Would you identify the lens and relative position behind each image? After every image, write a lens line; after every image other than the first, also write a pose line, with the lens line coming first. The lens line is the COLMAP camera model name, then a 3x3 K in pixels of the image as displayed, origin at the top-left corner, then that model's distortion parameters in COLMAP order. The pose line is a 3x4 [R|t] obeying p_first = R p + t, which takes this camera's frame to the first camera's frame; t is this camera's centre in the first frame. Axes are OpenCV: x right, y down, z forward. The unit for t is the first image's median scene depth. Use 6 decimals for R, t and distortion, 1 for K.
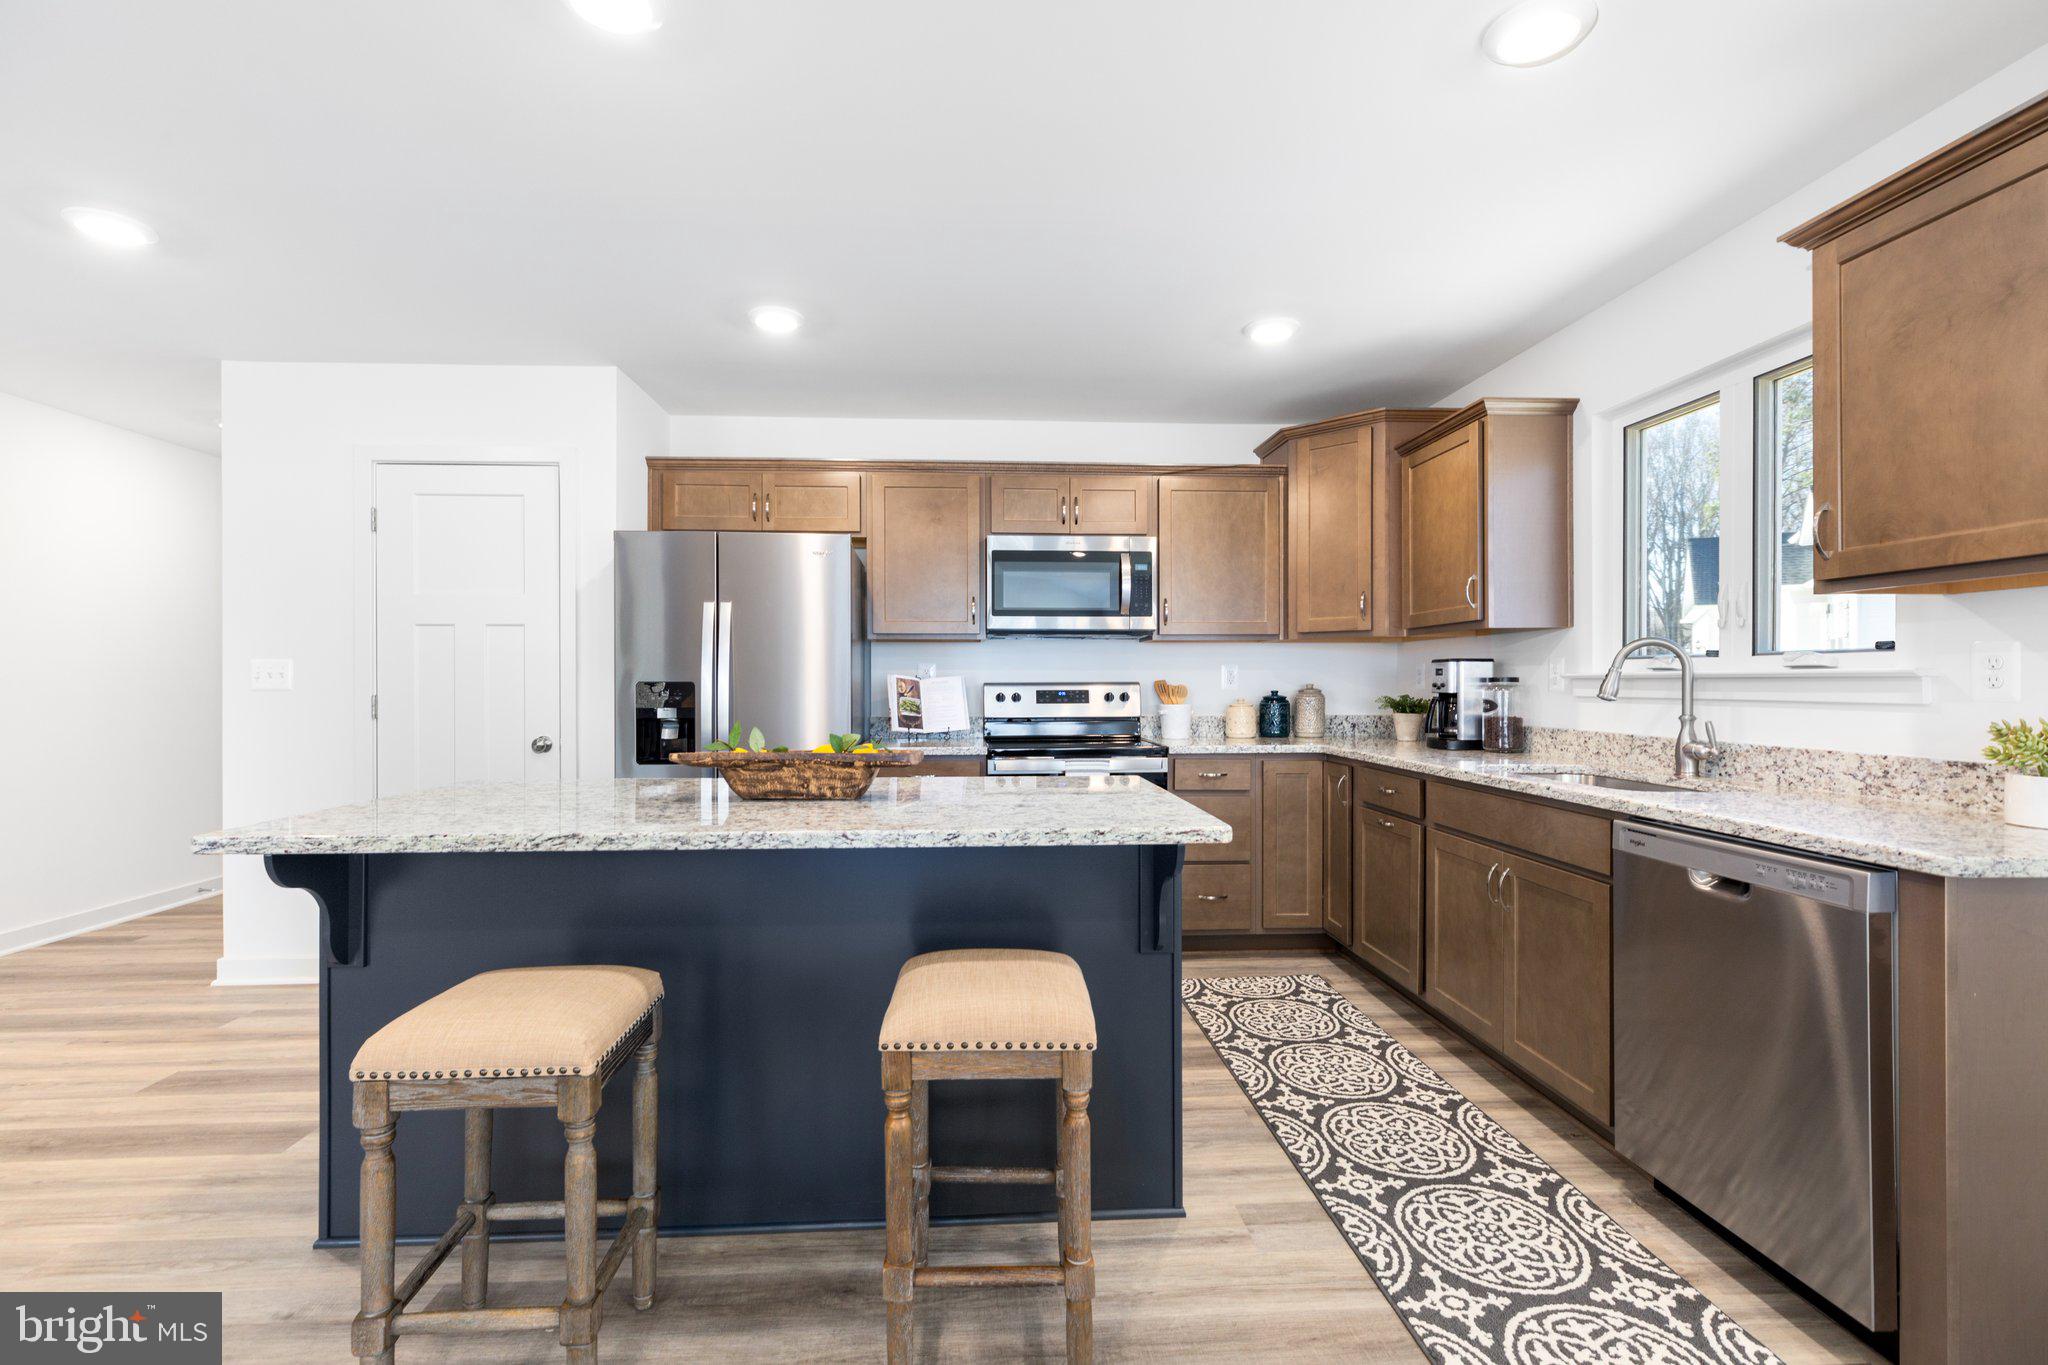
lens RADIAL K [[913.0, 0, 1015.1], [0, 913.0, 683.6], [0, 0, 1]] dist [0.004615, 0.001002]
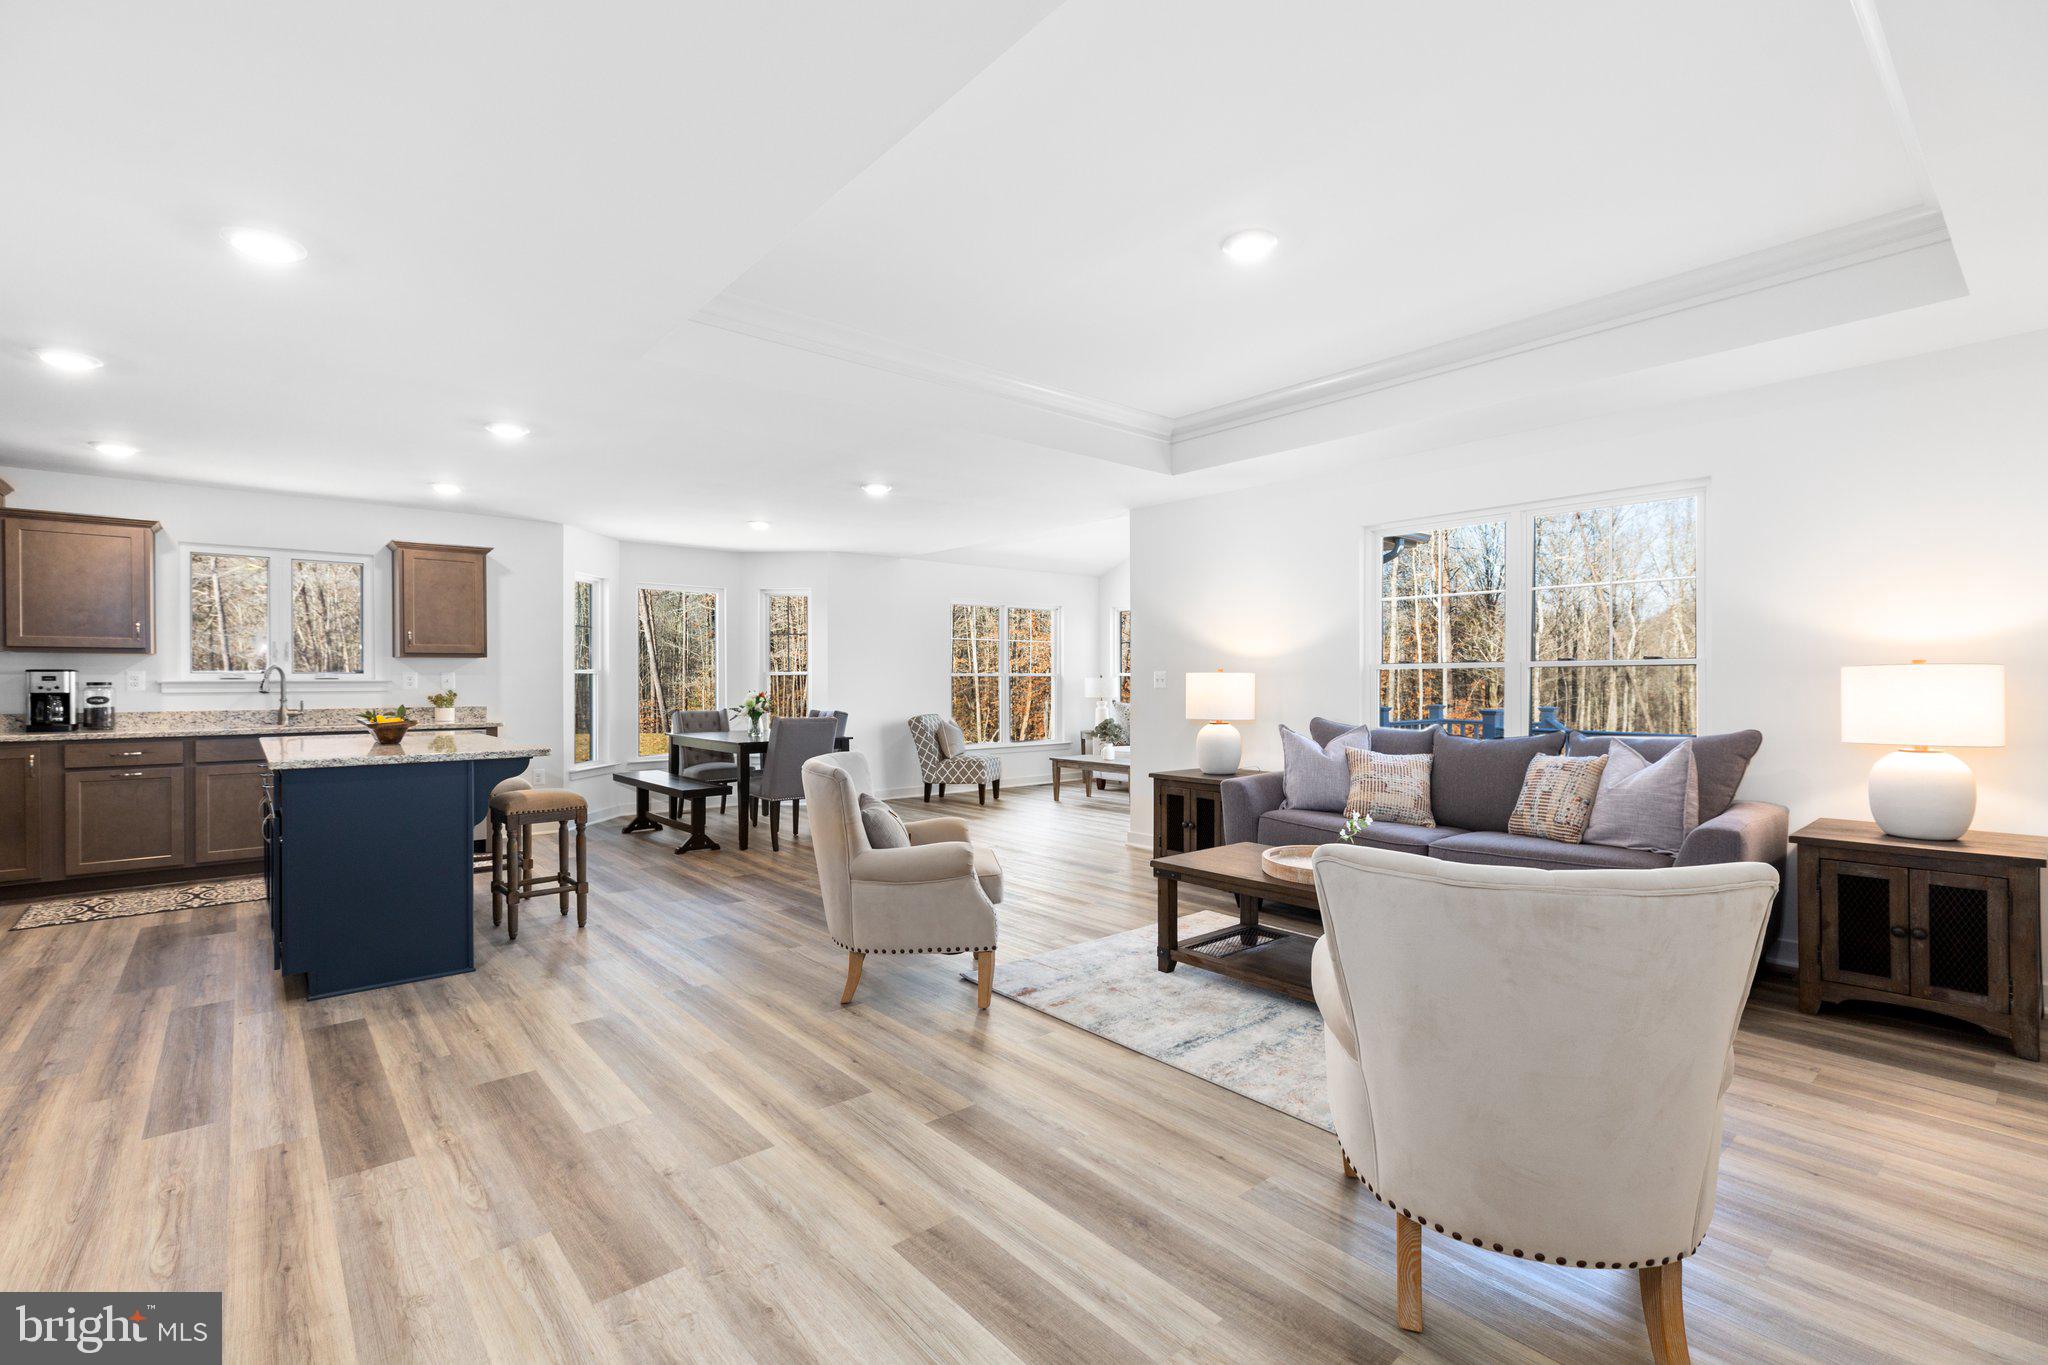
lens RADIAL K [[913.0, 0, 1012.6], [0, 913.0, 681.8], [0, 0, 1]] dist [0.004615, 0.001002]
pose [[-0.602966, 0.000038, 0.797767, -1.679607], [0.003697, 0.999989, 0.002746, -0.005916], [-0.797758, 0.004605, -0.602960, 0.697607]]
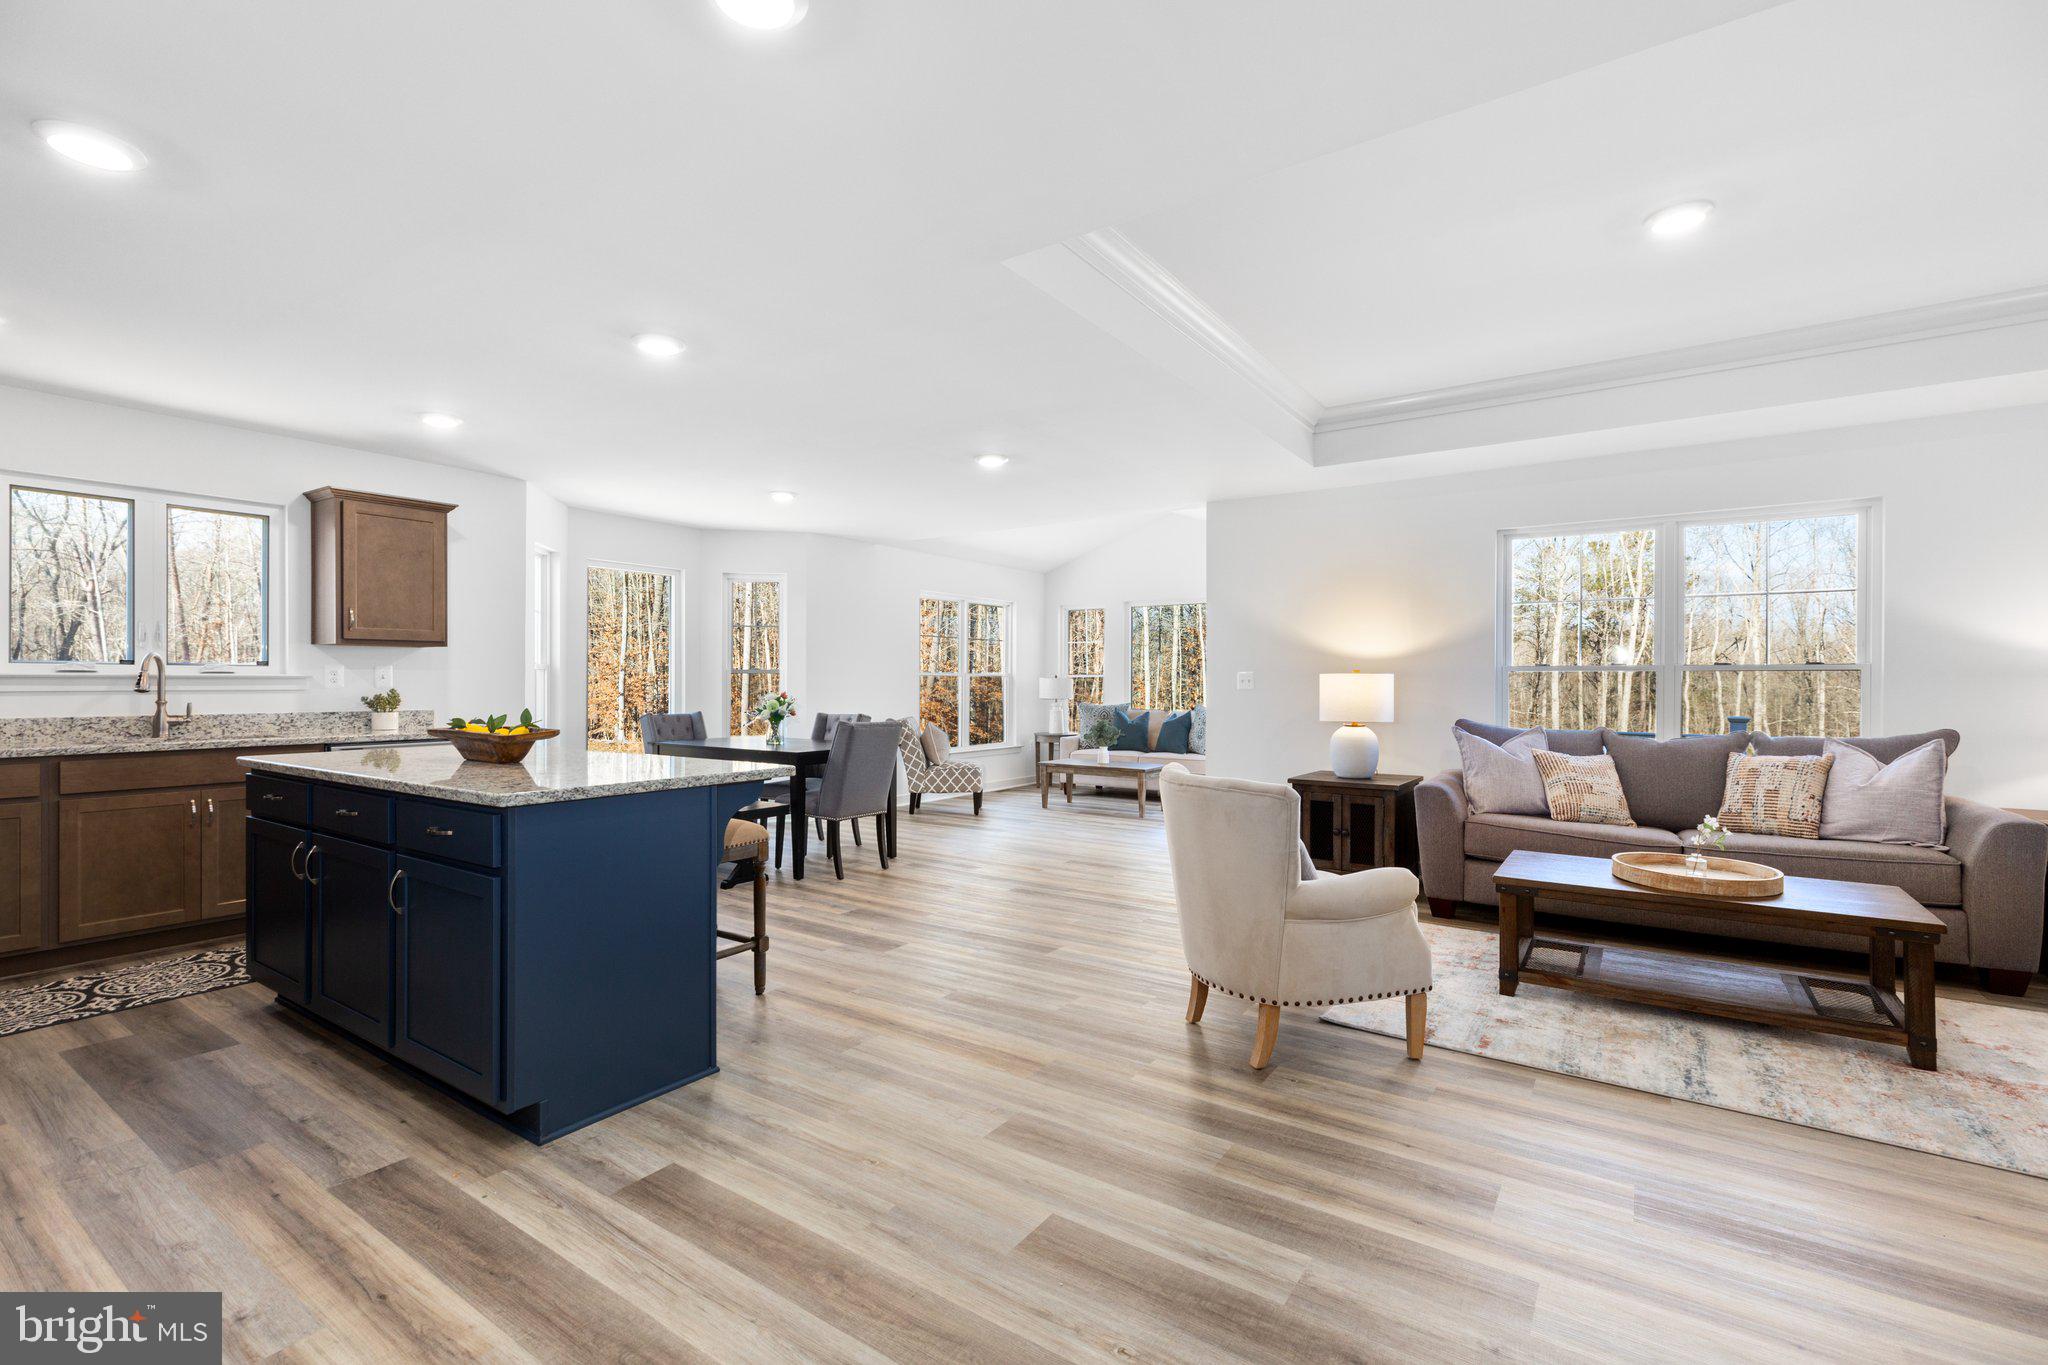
lens RADIAL K [[913.0, 0, 1012.7], [0, 913.0, 683.8], [0, 0, 1]] dist [0.004615, 0.001002]
pose [[-0.789656, -0.004363, 0.613534, -1.116788], [-0.002251, 0.999989, 0.004214, -0.004023], [-0.613546, 0.001947, -0.789657, 1.026559]]
